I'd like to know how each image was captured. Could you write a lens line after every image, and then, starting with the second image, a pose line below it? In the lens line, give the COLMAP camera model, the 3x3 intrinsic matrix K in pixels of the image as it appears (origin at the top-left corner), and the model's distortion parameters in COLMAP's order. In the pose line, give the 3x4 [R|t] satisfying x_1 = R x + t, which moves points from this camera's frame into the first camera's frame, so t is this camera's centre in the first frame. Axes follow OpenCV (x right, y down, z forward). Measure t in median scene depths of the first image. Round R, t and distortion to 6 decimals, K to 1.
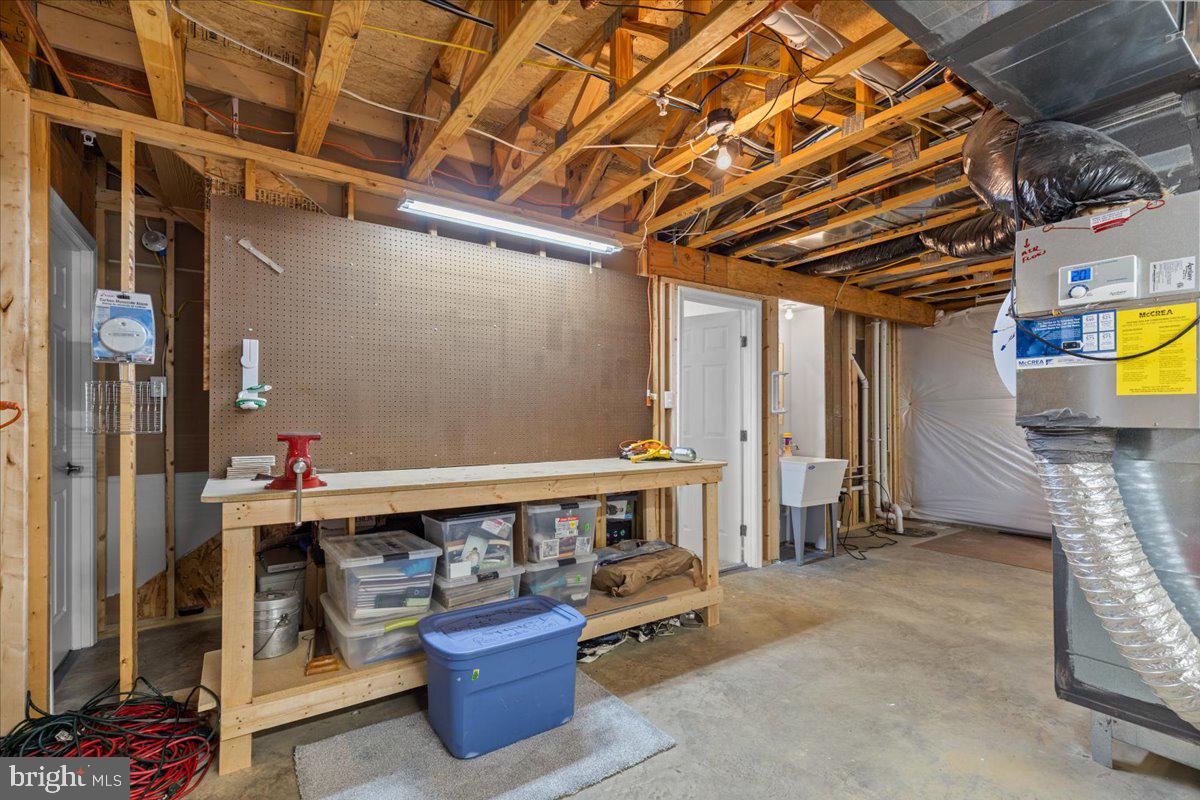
lens RADIAL K [[543.2, 0, 606.1], [0, 543.2, 416.4], [0, 0, 1]] dist [0.001144, -0.000011]
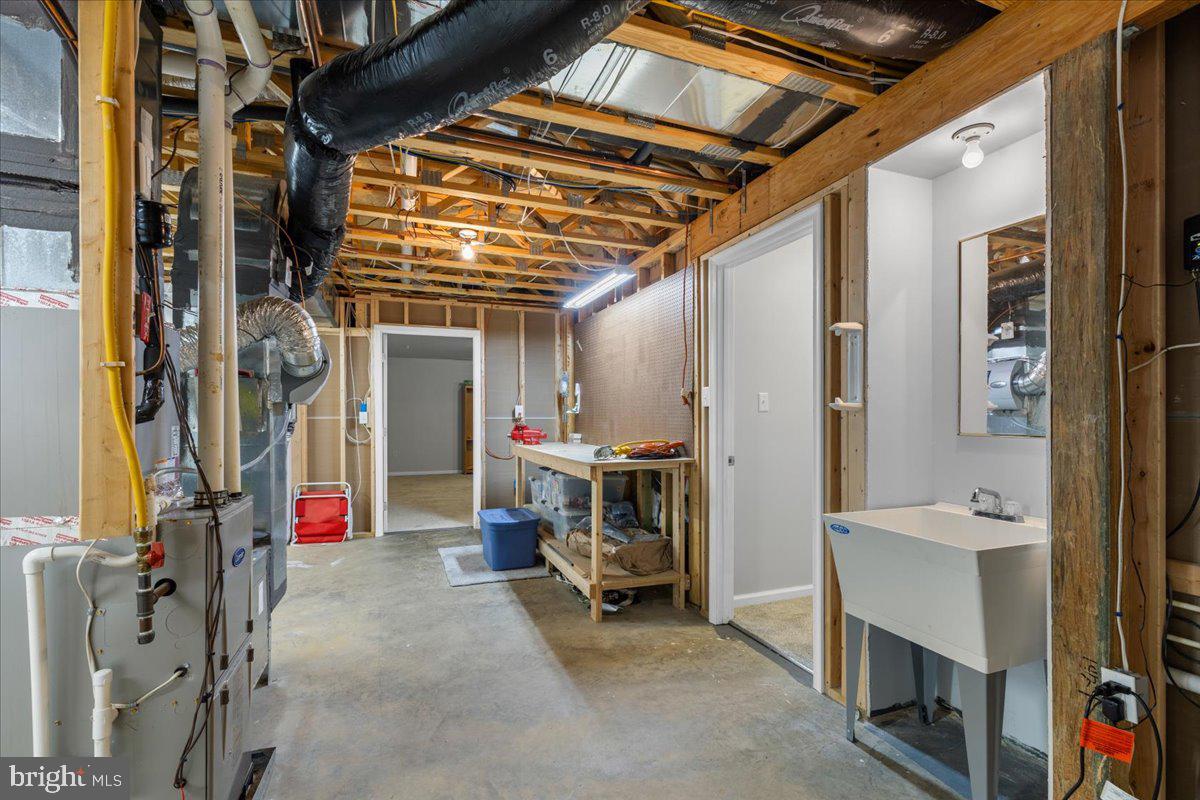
lens RADIAL K [[543.2, 0, 606.1], [0, 543.2, 416.4], [0, 0, 1]] dist [0.001144, -0.000011]
pose [[-0.238485, -0.000575, -0.971146, 1.263311], [0.005351, 0.999984, -0.001906, 0.000721], [0.971131, -0.005651, -0.238478, 1.344520]]
